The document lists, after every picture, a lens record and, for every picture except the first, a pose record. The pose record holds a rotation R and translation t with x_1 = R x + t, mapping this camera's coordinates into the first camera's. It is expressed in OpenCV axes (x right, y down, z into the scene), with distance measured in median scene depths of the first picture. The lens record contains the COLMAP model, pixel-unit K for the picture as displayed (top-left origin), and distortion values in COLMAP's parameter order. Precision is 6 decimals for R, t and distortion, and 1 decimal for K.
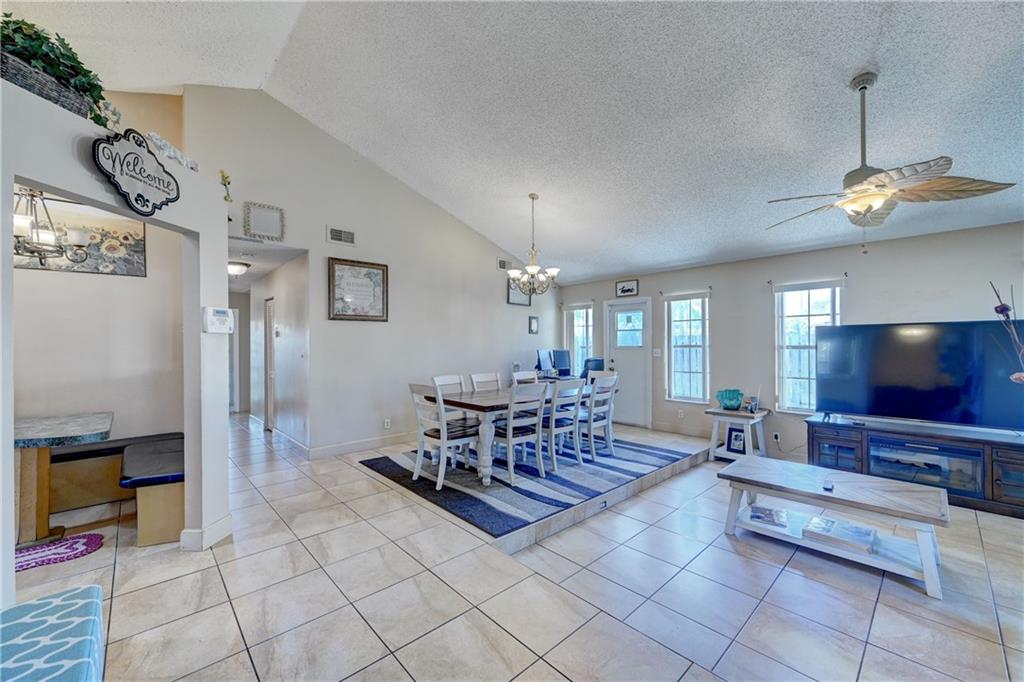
lens RADIAL K [[404.3, 0, 509.9], [0, 404.3, 342.7], [0, 0, 1]] dist [-0.000874, 0.000056]
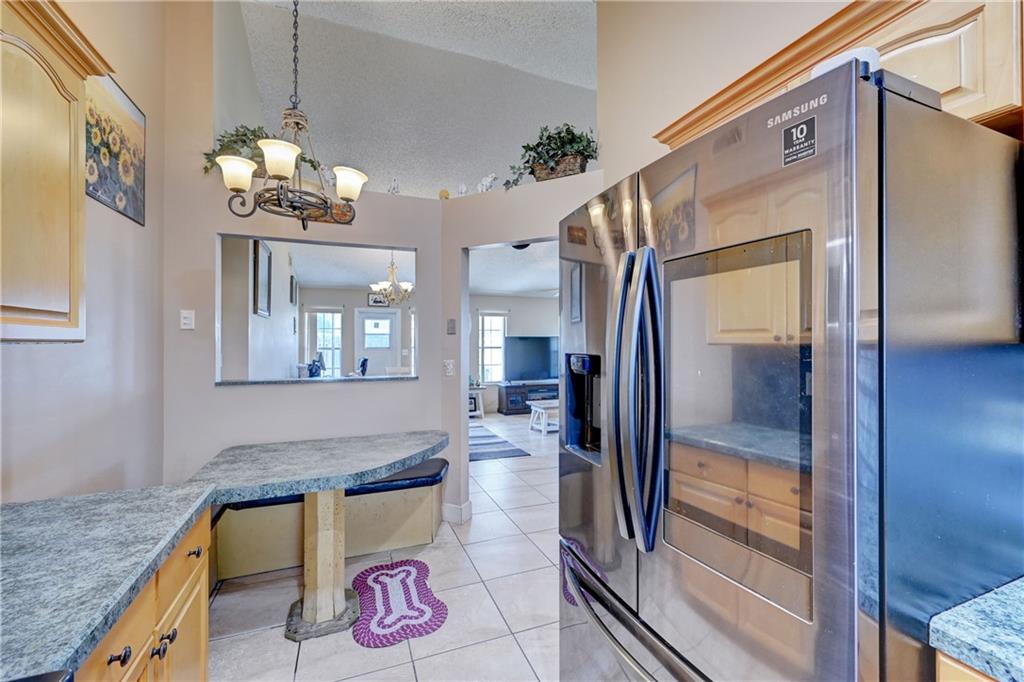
lens RADIAL K [[418.6, 0, 508.8], [0, 418.6, 342.7], [0, 0, 1]] dist [-0.000454, -0.000191]
pose [[0.366937, 0.009595, 0.930196, -1.059325], [-0.003856, 0.999954, -0.008794, 0.005224], [-0.930238, -0.000360, 0.366957, 0.249398]]
